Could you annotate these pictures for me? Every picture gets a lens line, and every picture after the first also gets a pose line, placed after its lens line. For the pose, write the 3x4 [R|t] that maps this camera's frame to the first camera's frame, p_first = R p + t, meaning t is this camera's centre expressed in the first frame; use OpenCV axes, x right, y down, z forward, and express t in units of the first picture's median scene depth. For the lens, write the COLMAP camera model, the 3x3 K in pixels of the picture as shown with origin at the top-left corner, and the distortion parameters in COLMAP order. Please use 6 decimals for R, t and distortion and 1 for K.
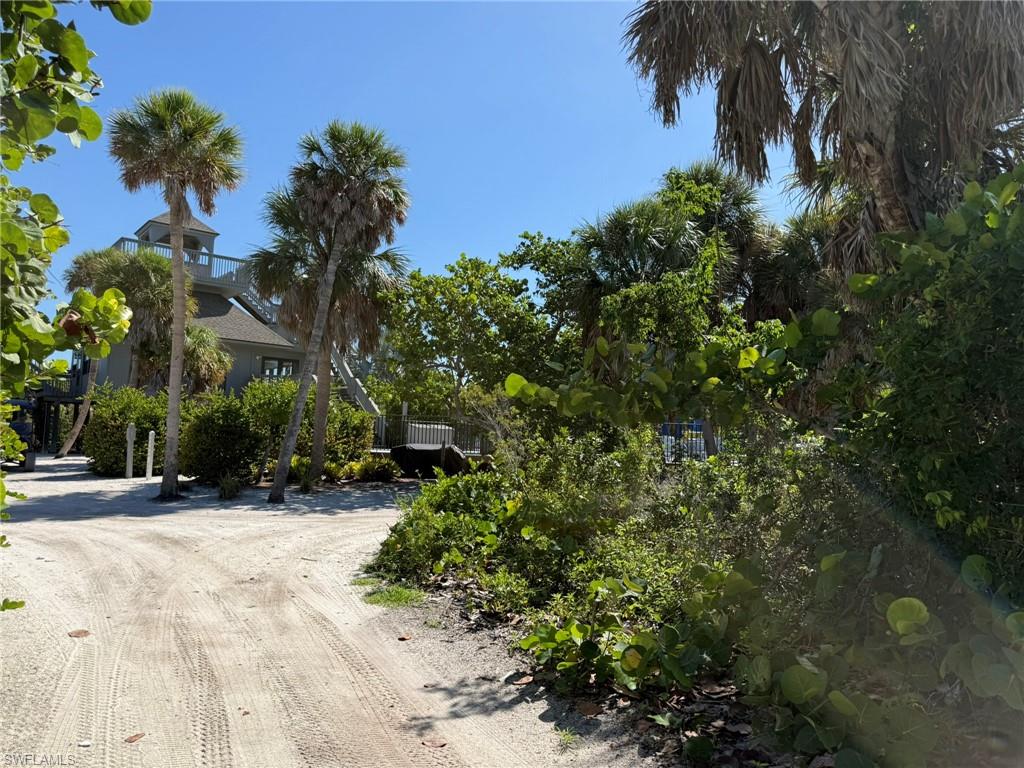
lens RADIAL K [[717.2, 0, 519.4], [0, 717.2, 386.5], [0, 0, 1]] dist [0.081405, -0.115009]
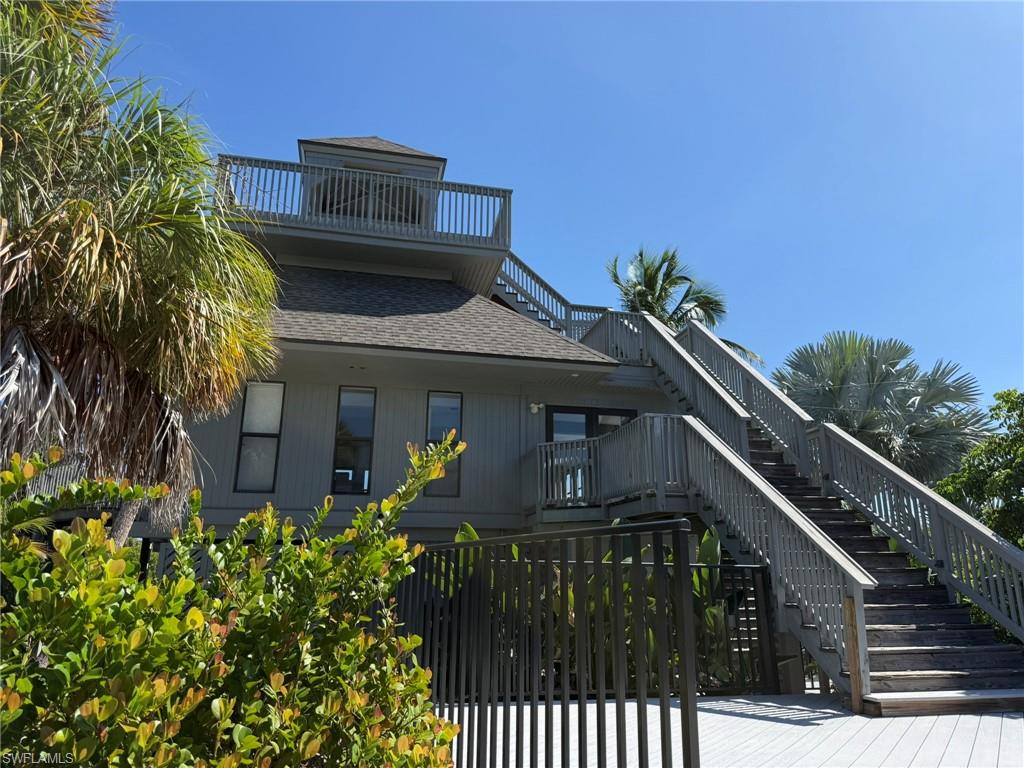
lens RADIAL K [[717.2, 0, 519.4], [0, 717.2, 386.5], [0, 0, 1]] dist [0.081405, -0.115009]
pose [[0.897796, -0.147793, -0.414873, -0.442955], [0.062234, 0.975133, -0.212703, 0.062709], [0.435992, 0.165145, 0.884668, 1.394423]]
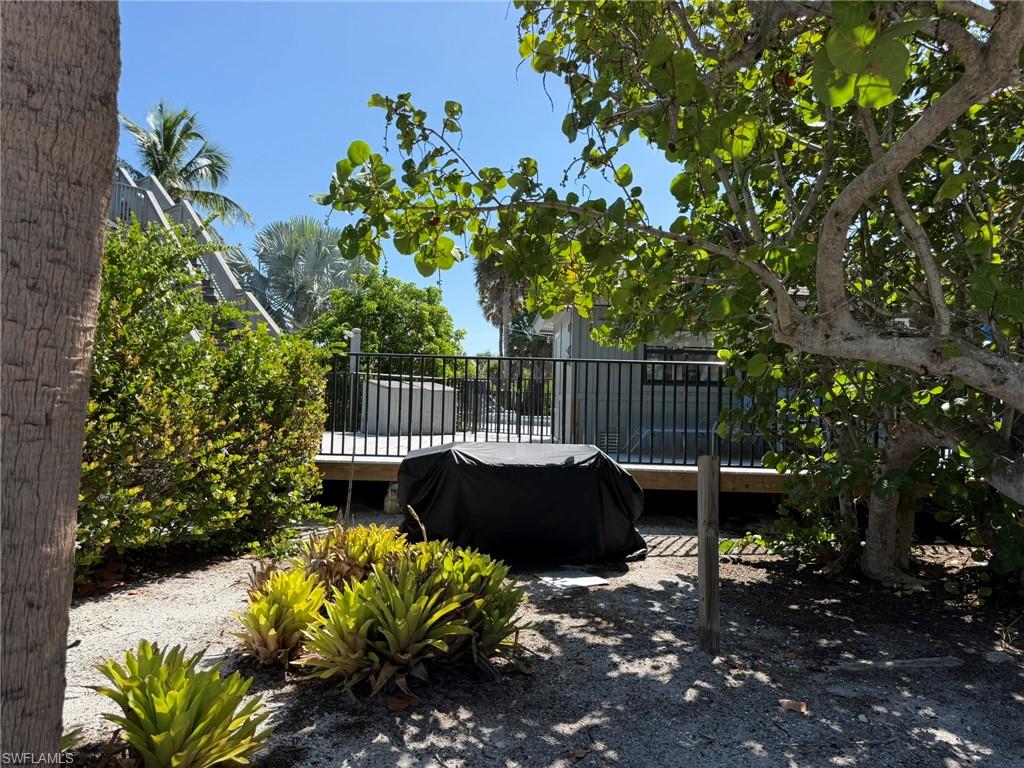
lens RADIAL K [[717.2, 0, 519.4], [0, 717.2, 386.5], [0, 0, 1]] dist [0.081405, -0.115009]
pose [[0.988231, -0.000643, 0.152965, -0.234105], [-0.008595, 0.998178, 0.059725, 0.048870], [-0.152724, -0.060337, 0.986425, 0.934552]]
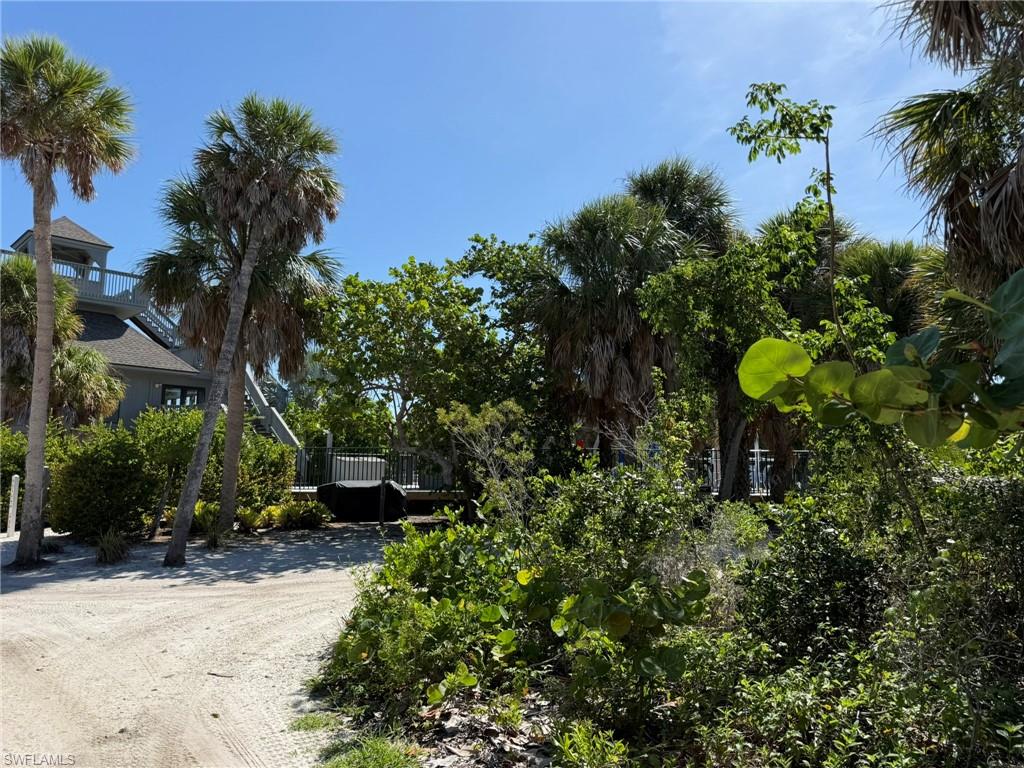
lens RADIAL K [[721.1, 0, 535.7], [0, 721.1, 386.5], [0, 0, 1]] dist [-0.005780, -0.006904]
pose [[0.991072, -0.012579, 0.132734, -0.042984], [0.017616, 0.999166, -0.036841, 0.003186], [-0.132160, 0.038851, 0.990467, 0.145663]]
